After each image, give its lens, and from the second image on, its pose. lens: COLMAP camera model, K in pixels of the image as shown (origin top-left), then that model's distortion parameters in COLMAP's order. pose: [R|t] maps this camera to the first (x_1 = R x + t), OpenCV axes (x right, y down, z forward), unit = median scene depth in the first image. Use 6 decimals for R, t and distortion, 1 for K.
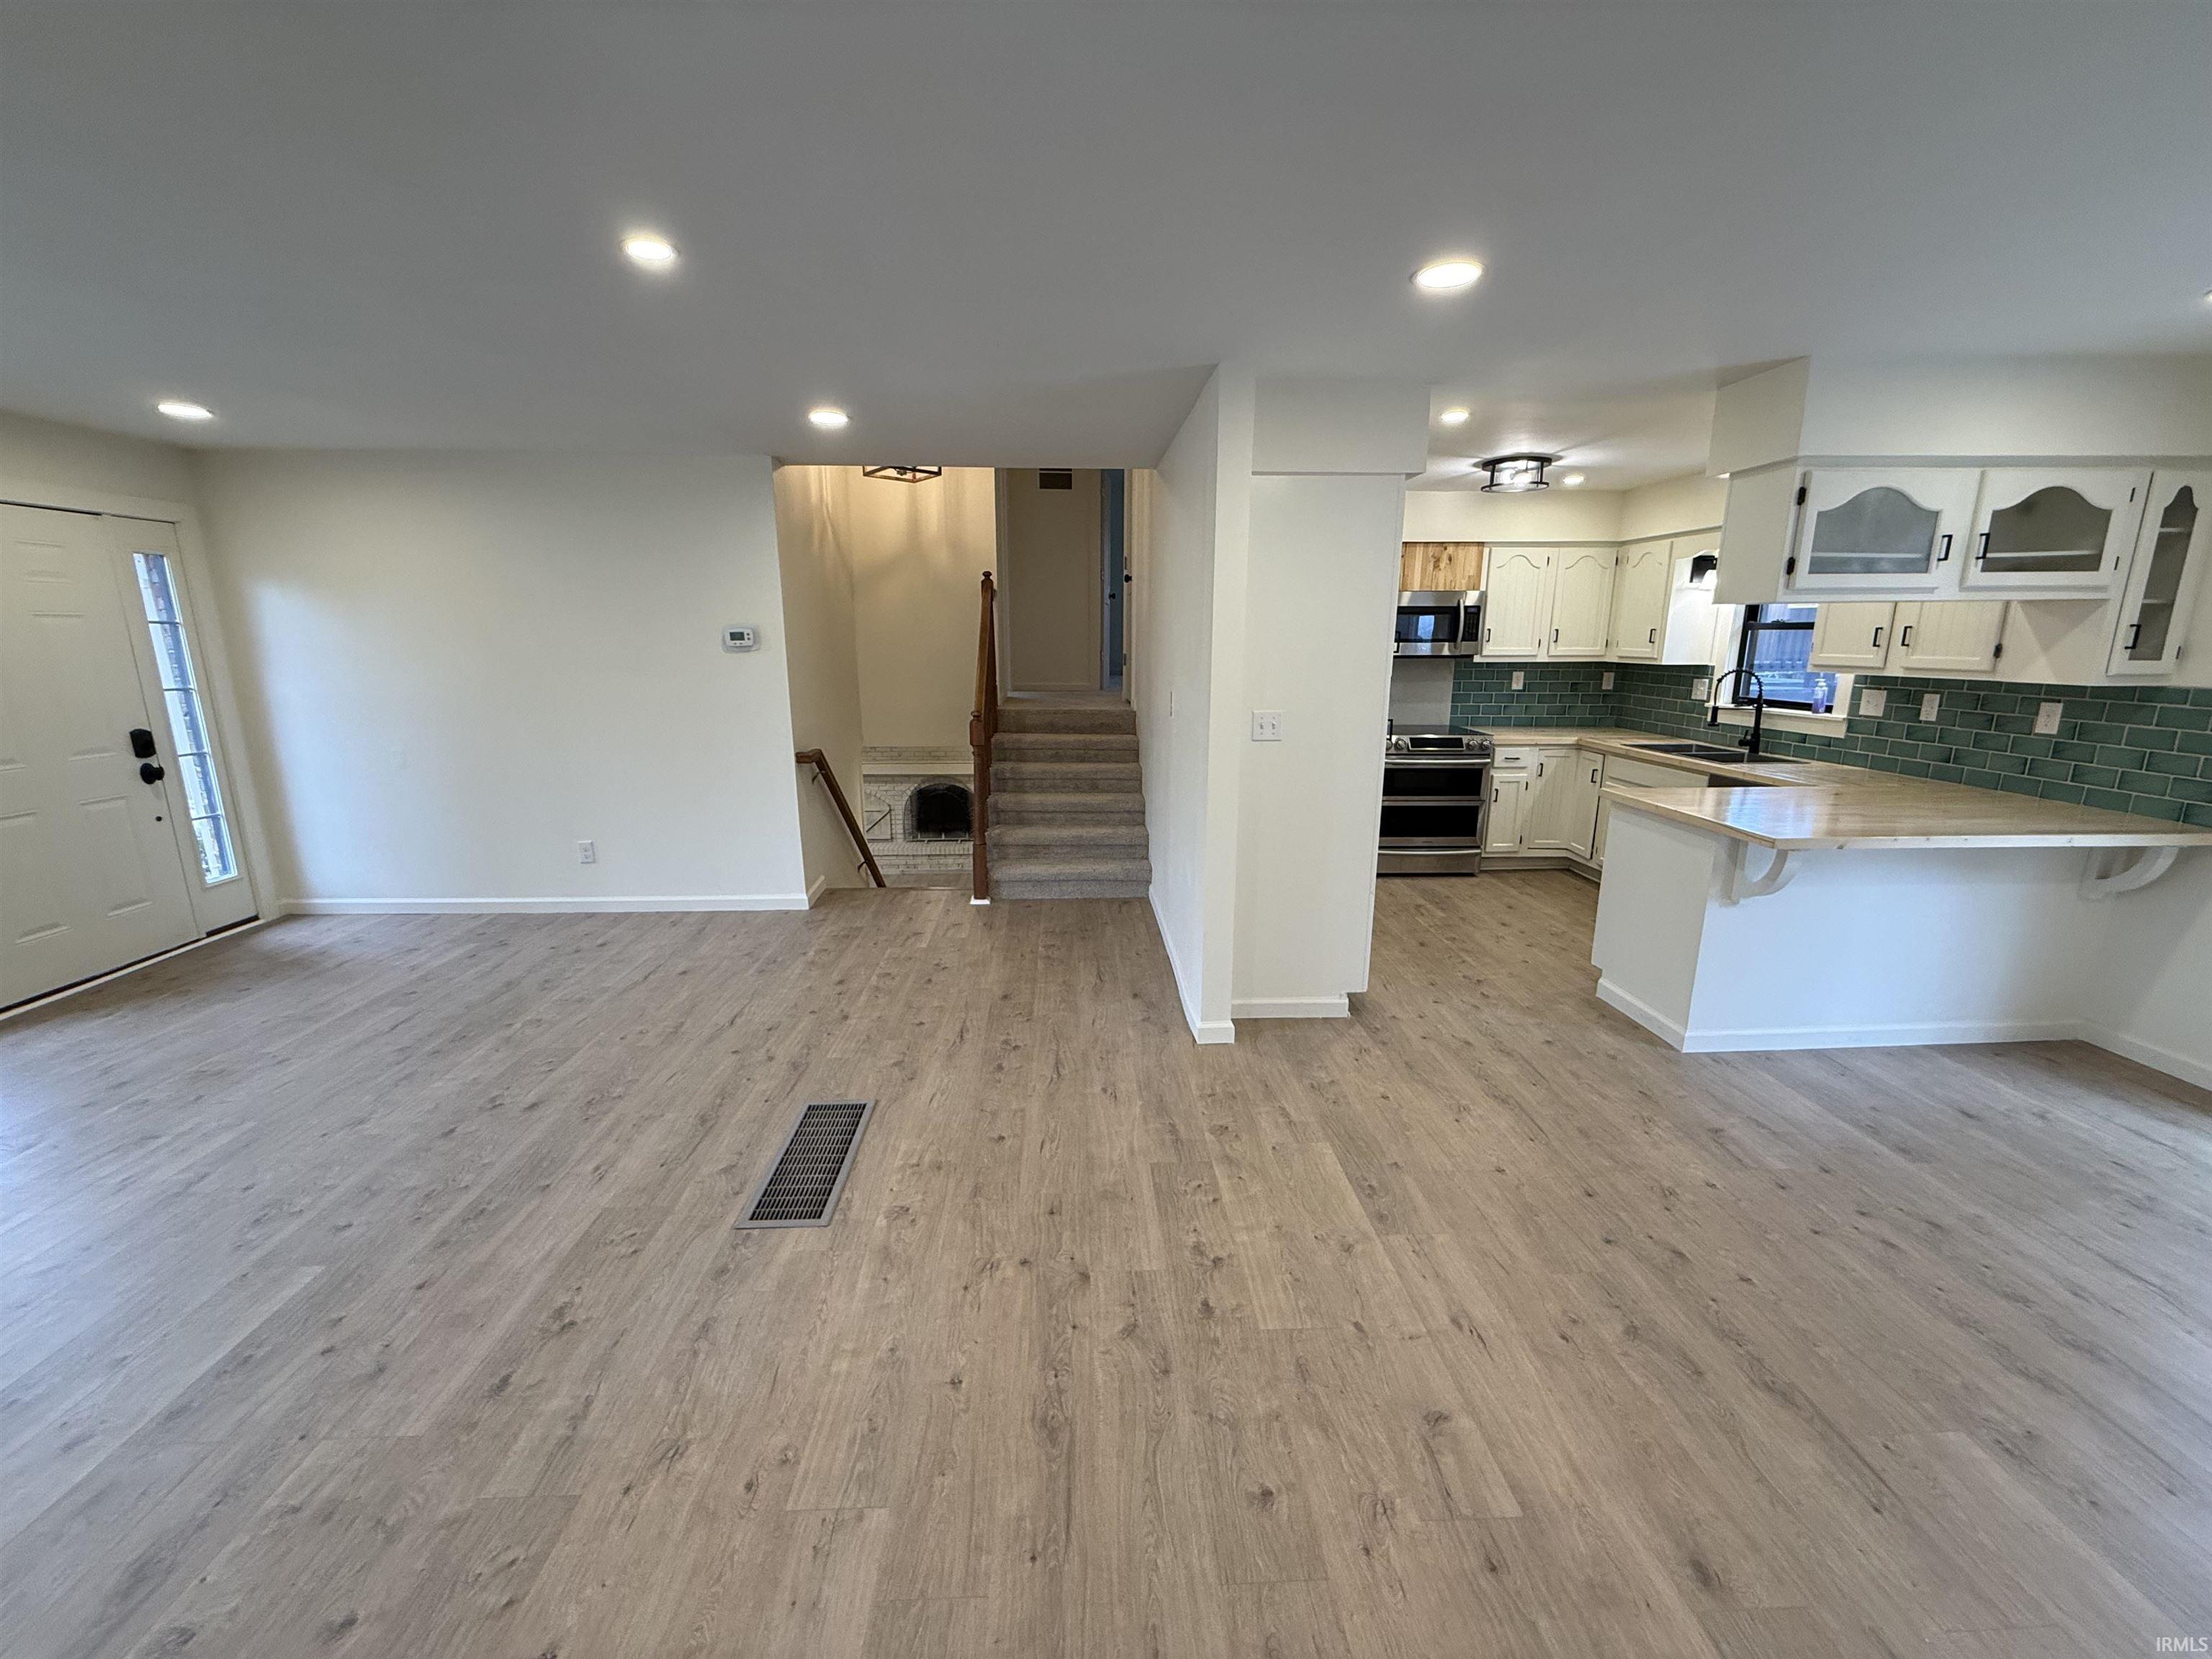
lens RADIAL K [[878.9, 0, 1102.1], [0, 878.9, 826.3], [0, 0, 1]] dist [-0.000747, -0.000016]
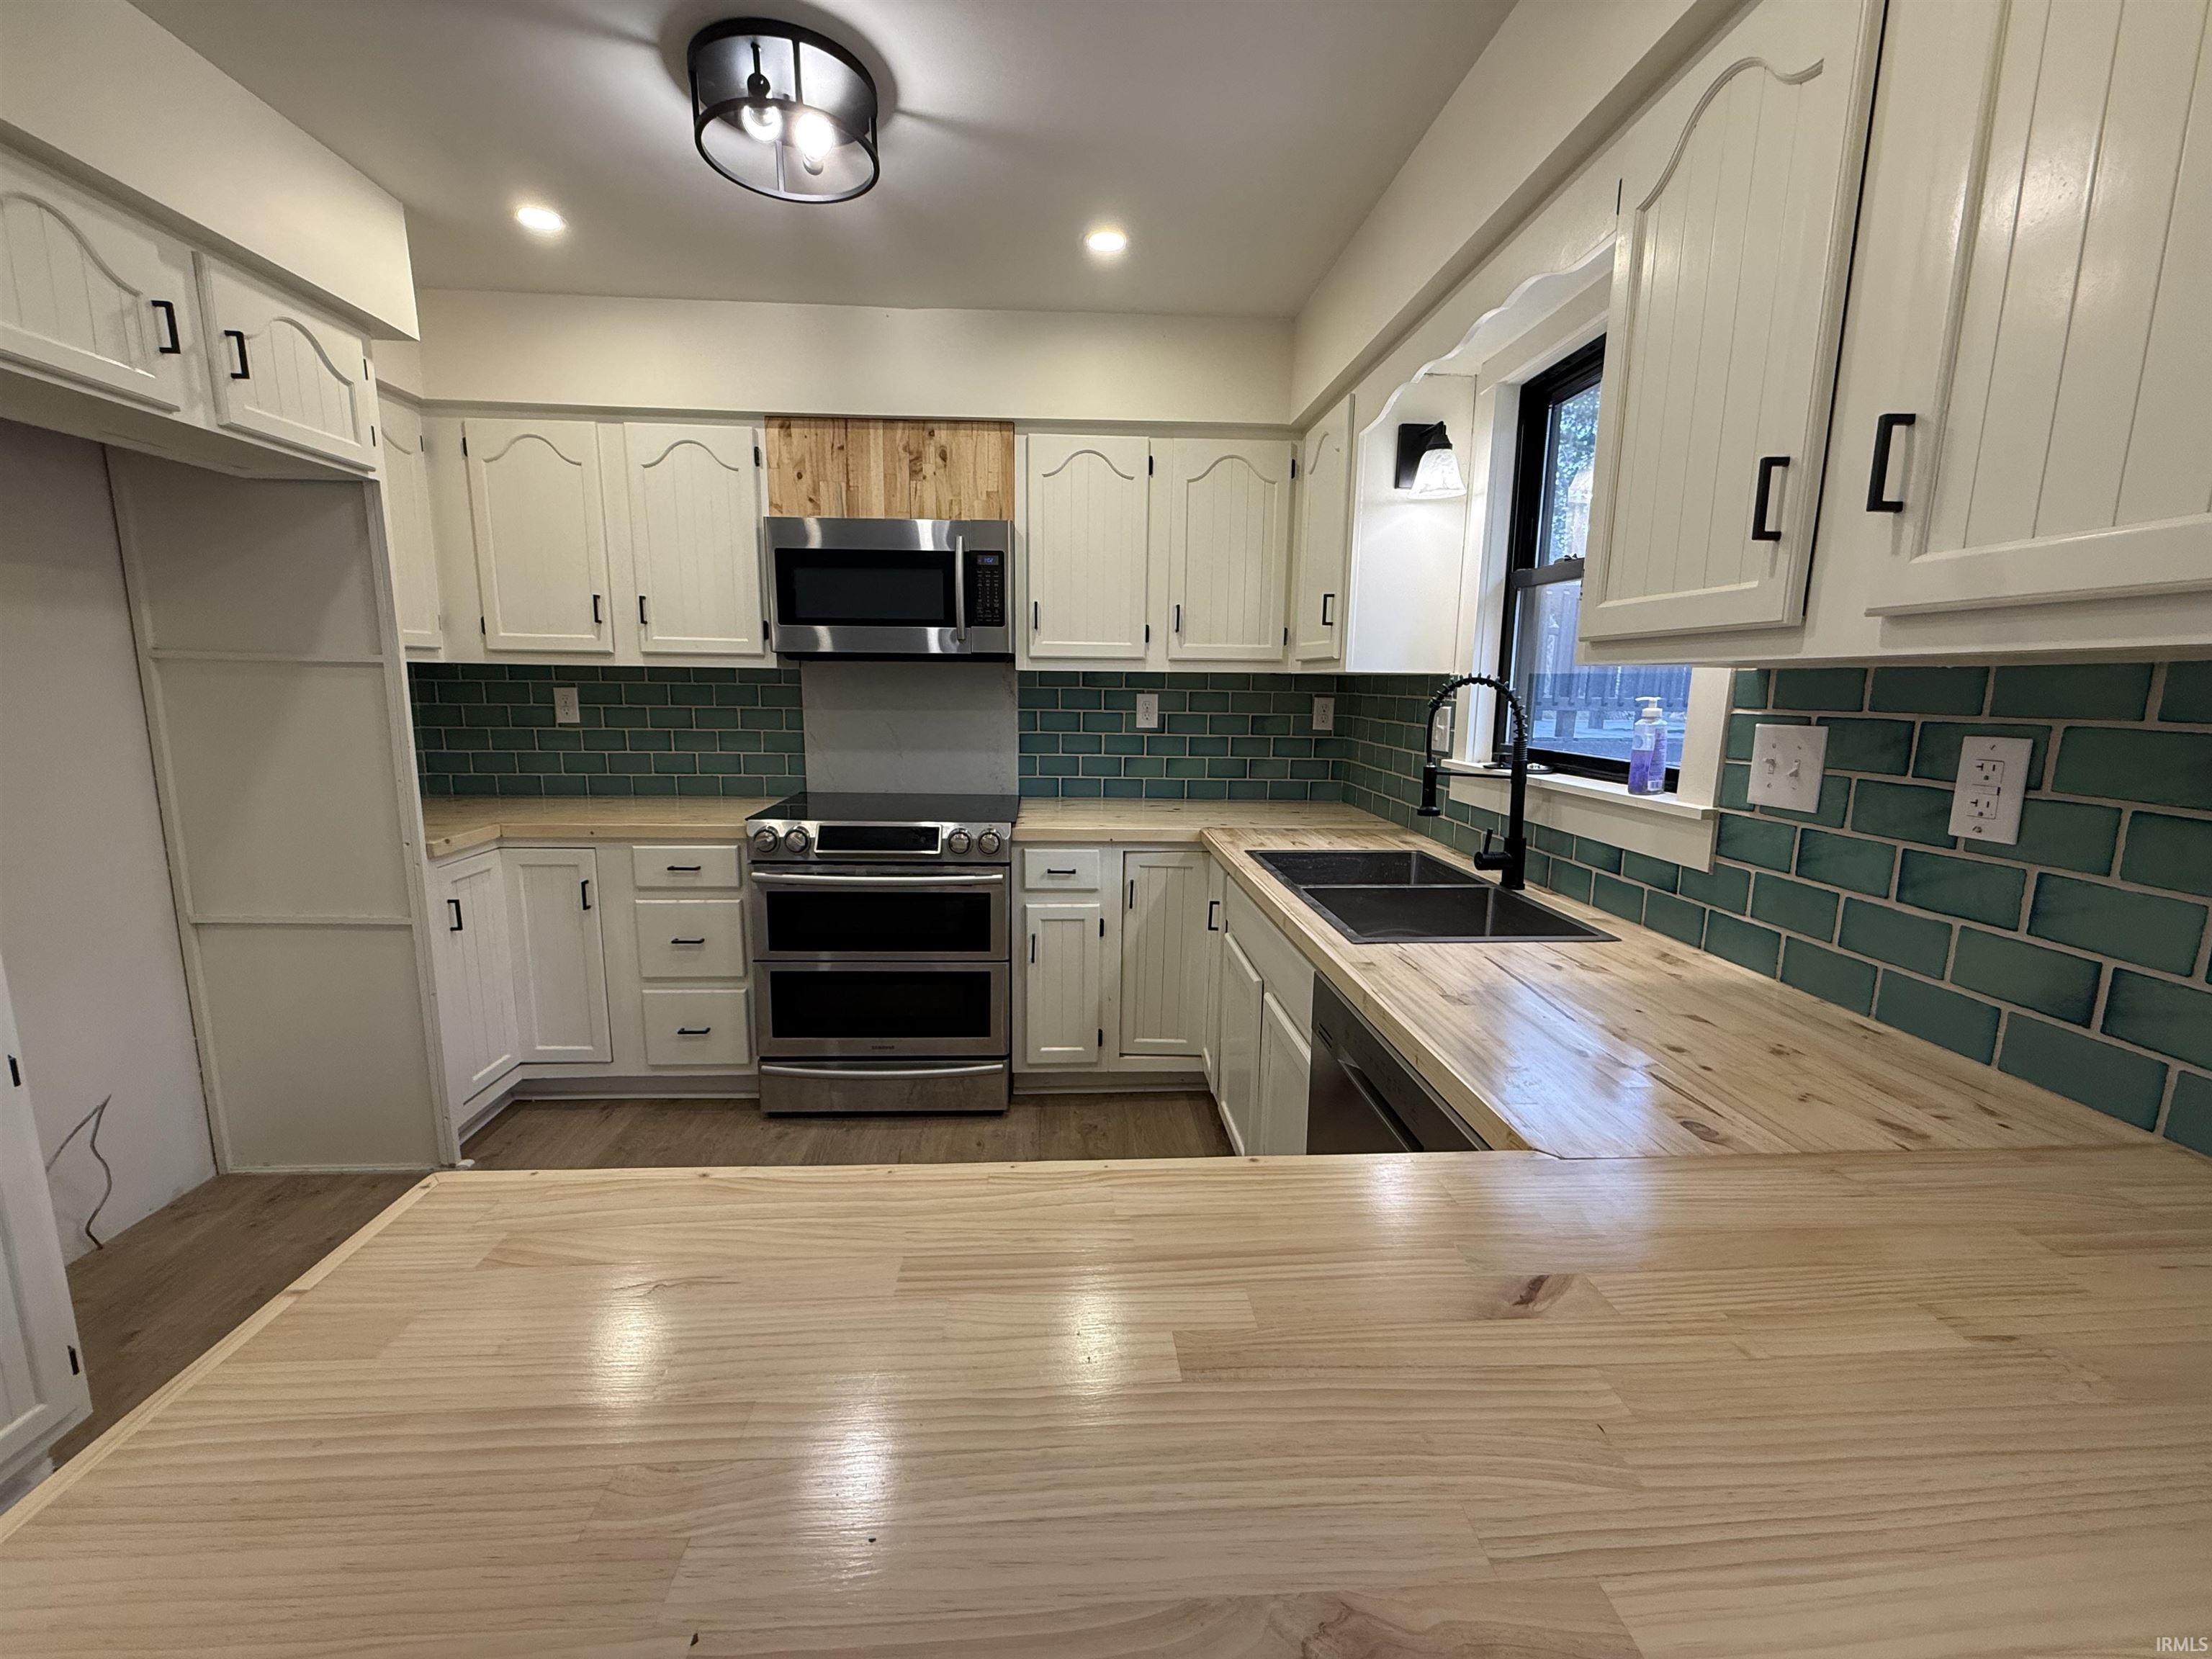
lens RADIAL K [[878.9, 0, 1103.1], [0, 878.9, 826.7], [0, 0, 1]] dist [-0.000747, -0.000016]
pose [[0.999863, 0.009792, 0.013366, 0.549664], [-0.009094, 0.998641, -0.051324, -0.087851], [-0.013850, 0.051196, 0.998593, 0.603813]]
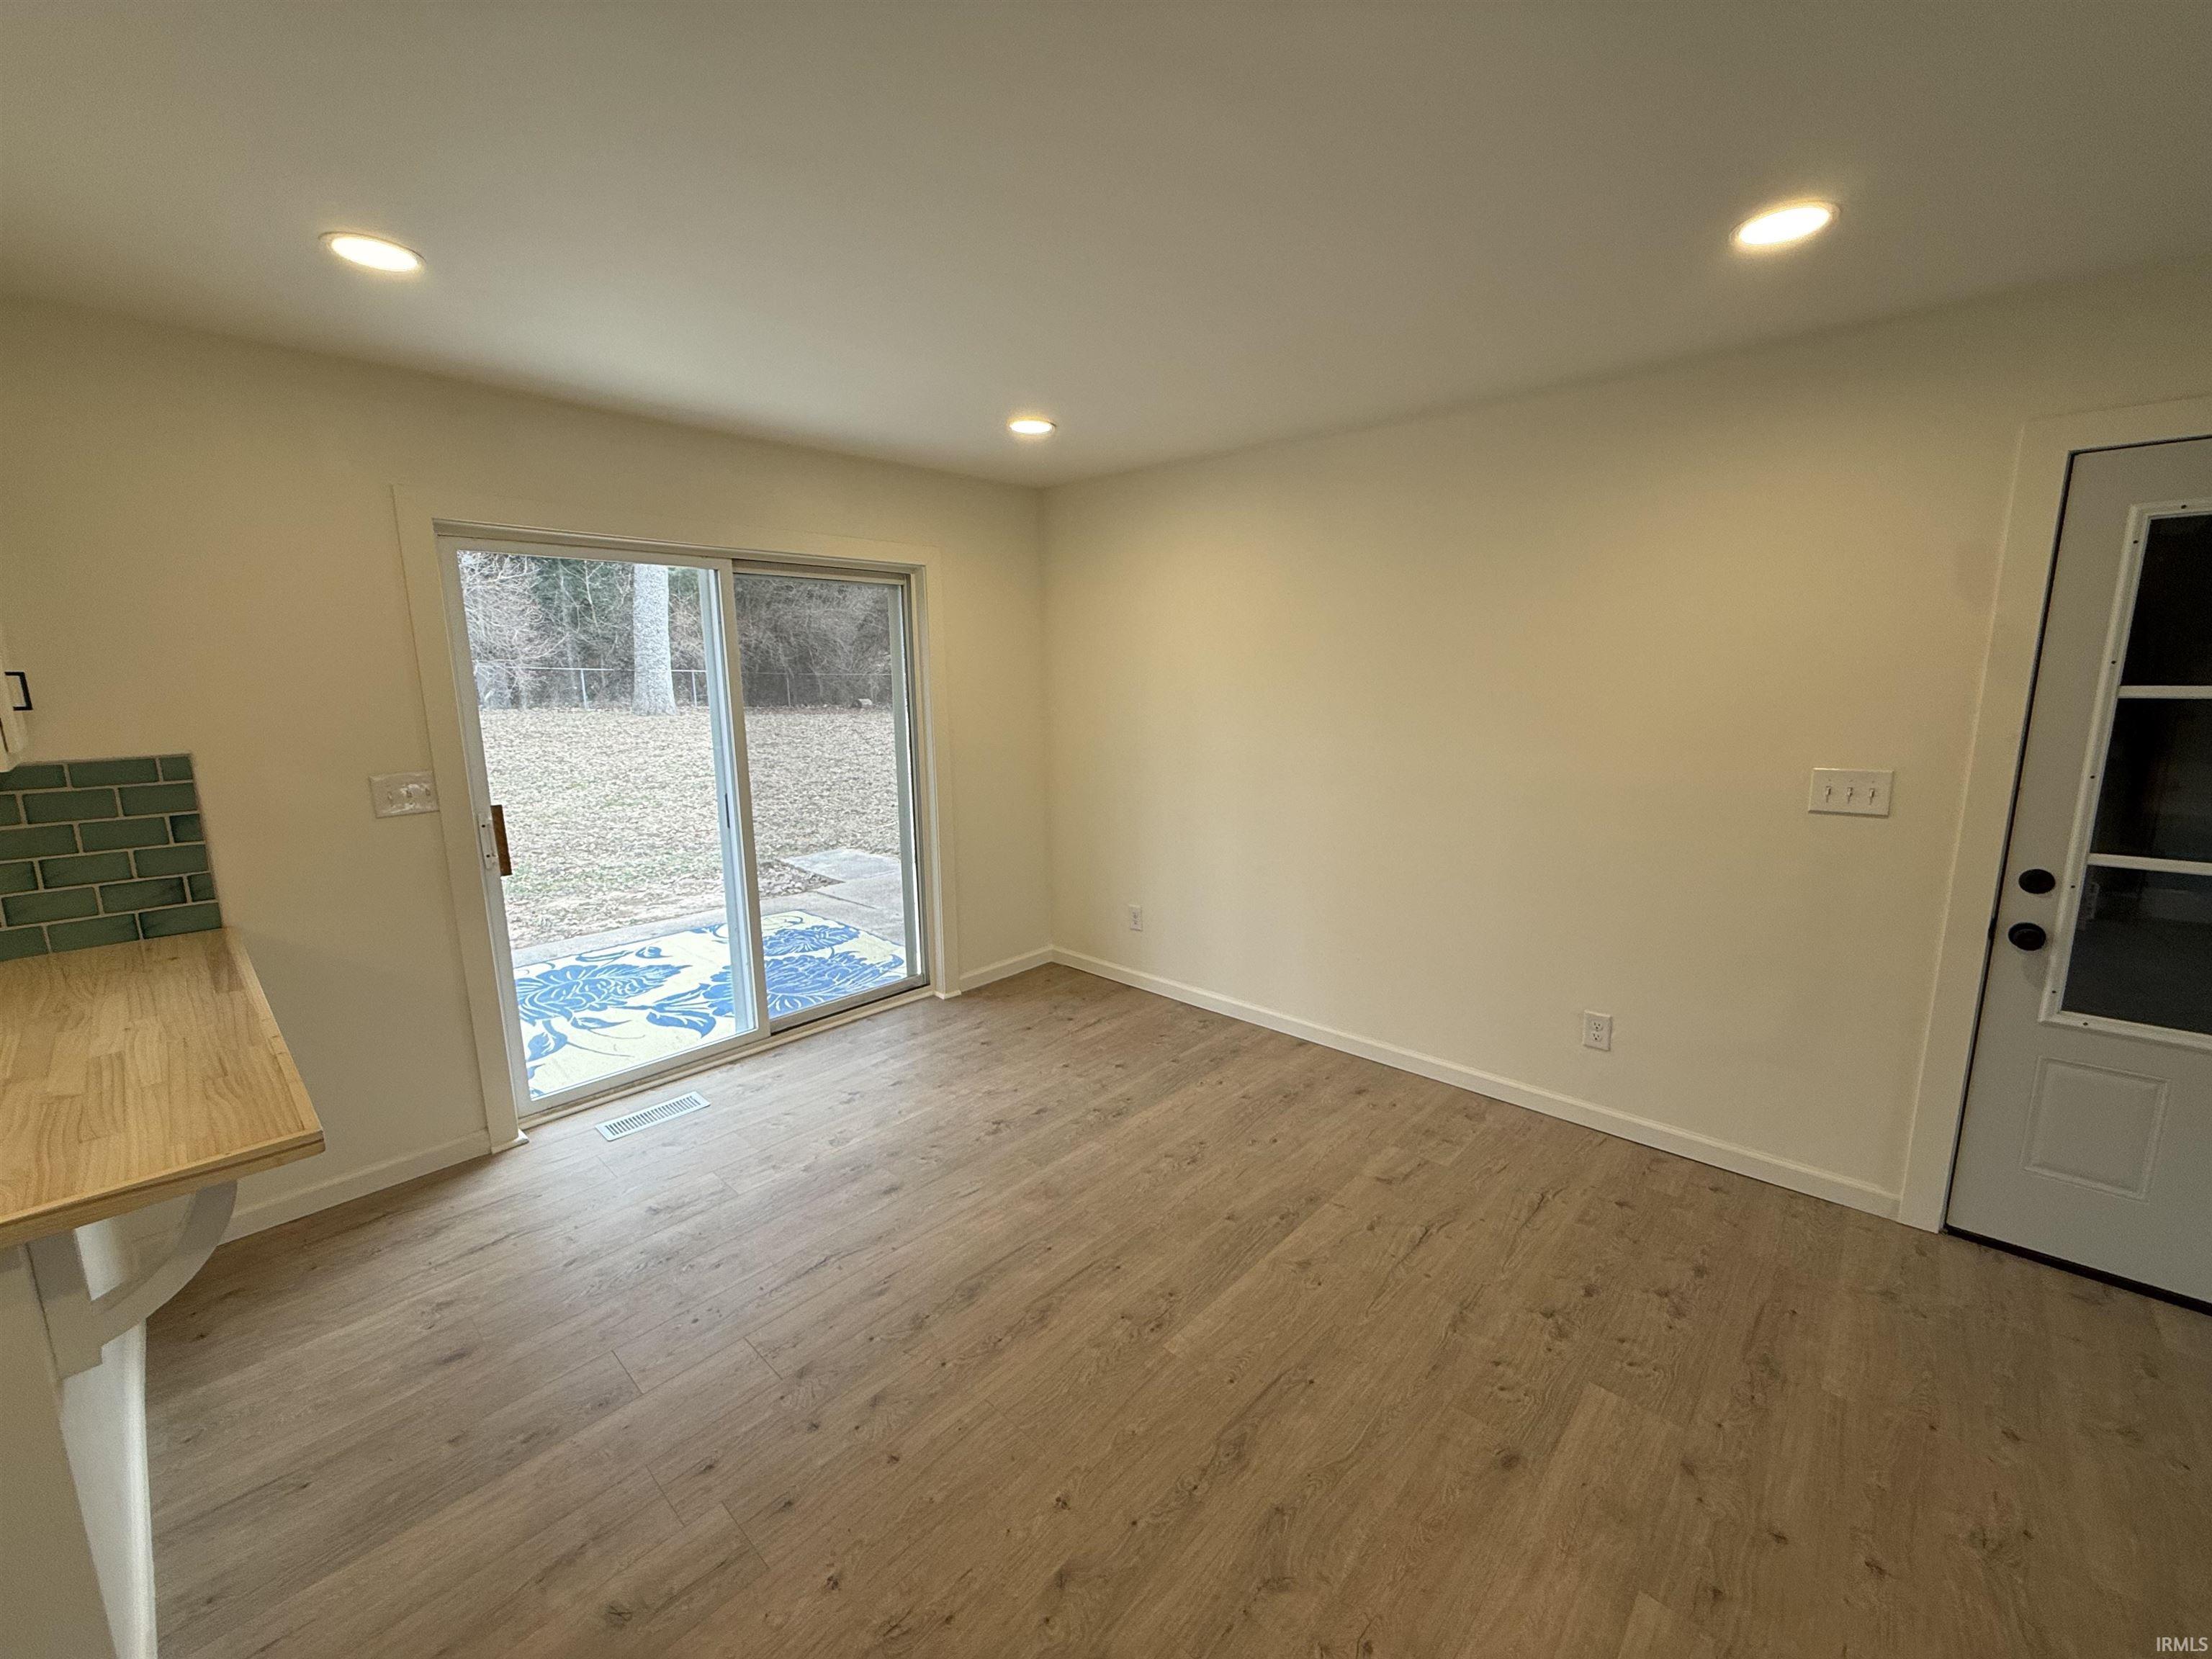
lens RADIAL K [[878.9, 0, 1101.3], [0, 878.9, 828.1], [0, 0, 1]] dist [-0.000747, -0.000016]
pose [[-0.702836, -0.119665, 0.701215, 0.102012], [0.160082, 0.933858, 0.319818, -0.124475], [-0.693106, 0.337031, -0.637192, 0.552930]]
